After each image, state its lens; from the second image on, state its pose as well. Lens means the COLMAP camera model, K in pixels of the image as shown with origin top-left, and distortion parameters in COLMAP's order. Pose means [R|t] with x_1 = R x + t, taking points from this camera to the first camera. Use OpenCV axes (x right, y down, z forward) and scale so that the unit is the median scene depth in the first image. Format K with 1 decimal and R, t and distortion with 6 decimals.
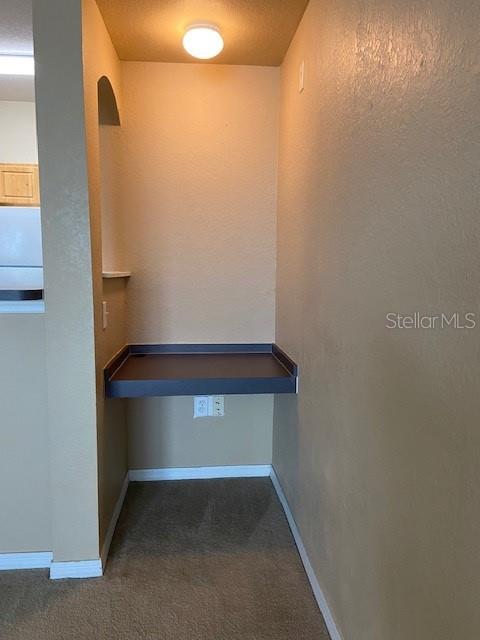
lens RADIAL K [[495.8, 0, 240.0], [0, 495.8, 320.0], [0, 0, 1]] dist [0.083961, -0.003343]
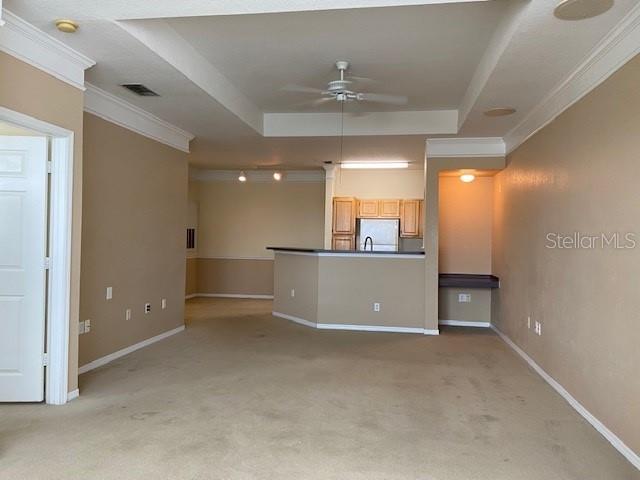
lens RADIAL K [[495.8, 0, 315.9], [0, 495.8, 241.0], [0, 0, 1]] dist [0.083961, -0.003343]
pose [[0.964134, 0.002864, -0.265402, -0.129048], [-0.030060, 0.994686, -0.098467, 0.170011], [0.263710, 0.102913, 0.959096, -1.919752]]
